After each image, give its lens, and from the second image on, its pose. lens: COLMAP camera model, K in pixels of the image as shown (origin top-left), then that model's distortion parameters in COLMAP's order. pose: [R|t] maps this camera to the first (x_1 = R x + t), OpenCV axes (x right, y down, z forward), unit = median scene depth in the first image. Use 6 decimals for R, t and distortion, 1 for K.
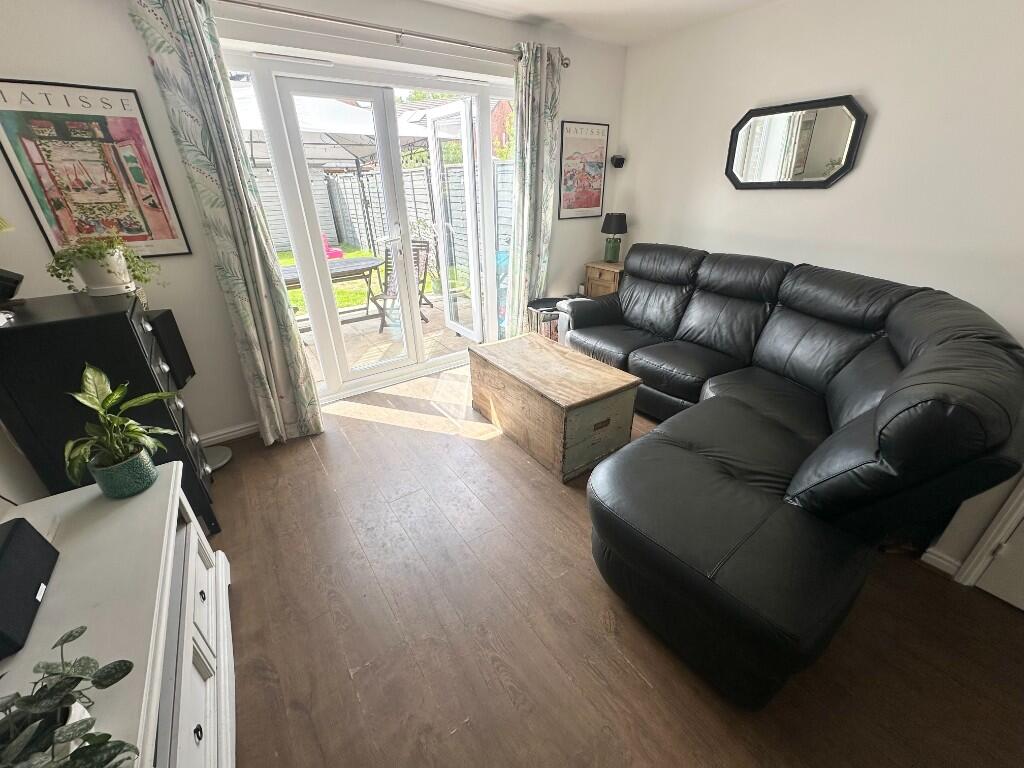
lens RADIAL K [[410.9, 0, 513.1], [0, 410.9, 386.6], [0, 0, 1]] dist [-0.004398, 0.000078]
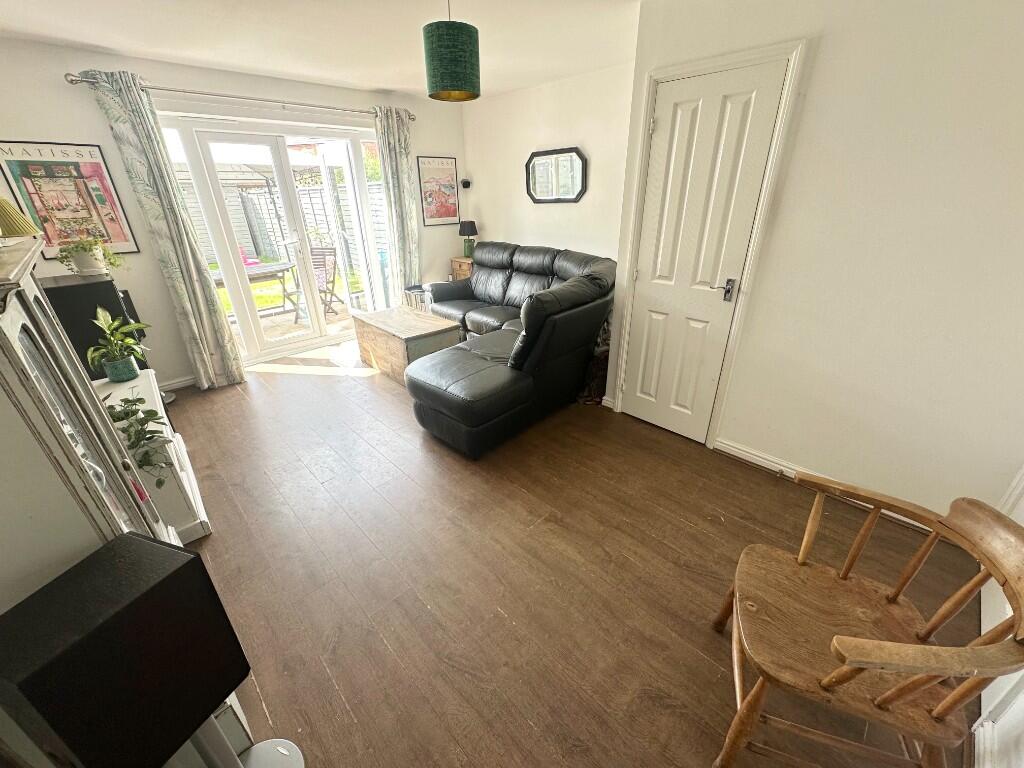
lens RADIAL K [[410.9, 0, 513.7], [0, 410.9, 385.5], [0, 0, 1]] dist [-0.004398, 0.000078]
pose [[0.987941, -0.071389, 0.137394, 0.234830], [0.075152, 0.996921, -0.022394, 0.225431], [-0.135372, 0.032449, 0.990263, -0.485121]]
